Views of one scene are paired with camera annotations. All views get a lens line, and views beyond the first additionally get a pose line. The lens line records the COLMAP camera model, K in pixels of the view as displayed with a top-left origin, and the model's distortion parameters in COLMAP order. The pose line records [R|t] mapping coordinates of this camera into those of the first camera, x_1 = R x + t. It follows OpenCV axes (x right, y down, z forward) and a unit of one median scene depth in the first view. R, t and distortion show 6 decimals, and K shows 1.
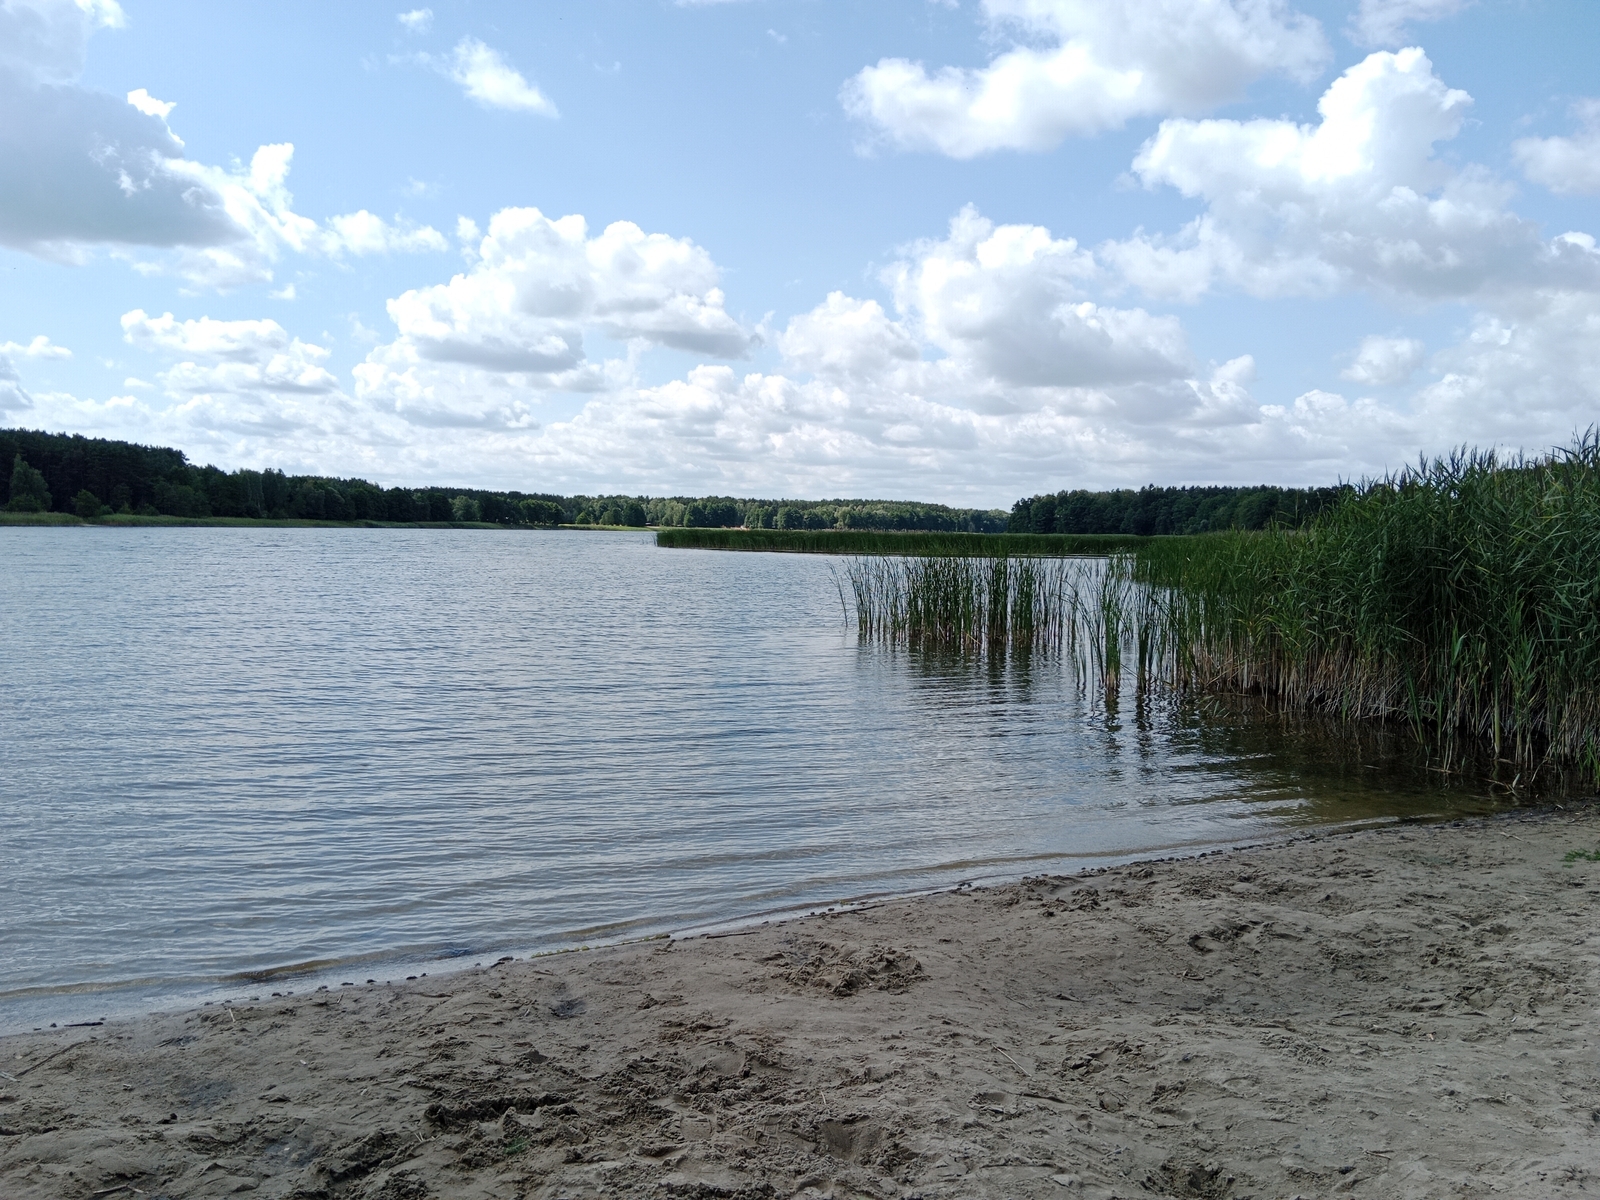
lens RADIAL K [[1227.2, 0, 797.0], [0, 1227.2, 599.9], [0, 0, 1]] dist [0.061913, -0.111993]
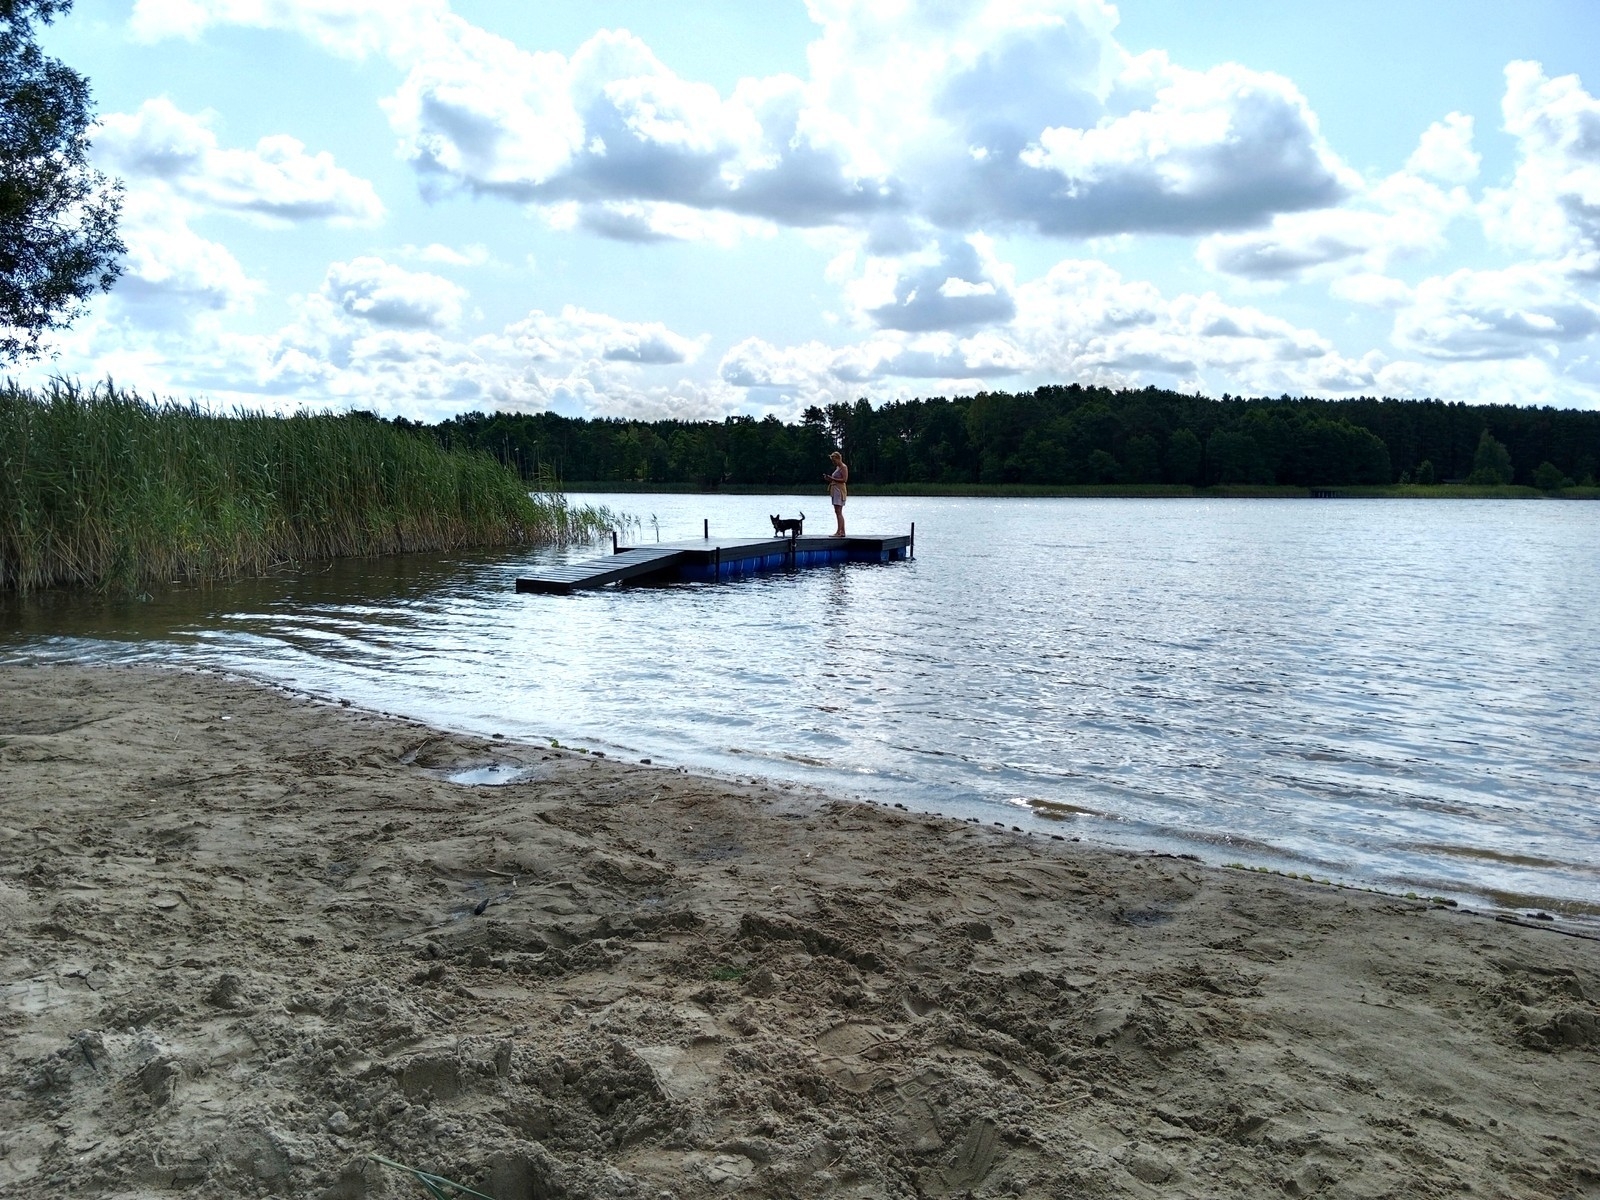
lens RADIAL K [[1227.2, 0, 797.0], [0, 1227.2, 599.9], [0, 0, 1]] dist [0.061913, -0.111993]
pose [[0.480097, 0.062852, -0.874961, 0.383103], [-0.045874, 0.997864, 0.046509, 0.149630], [0.876015, 0.017809, 0.481954, 0.572915]]
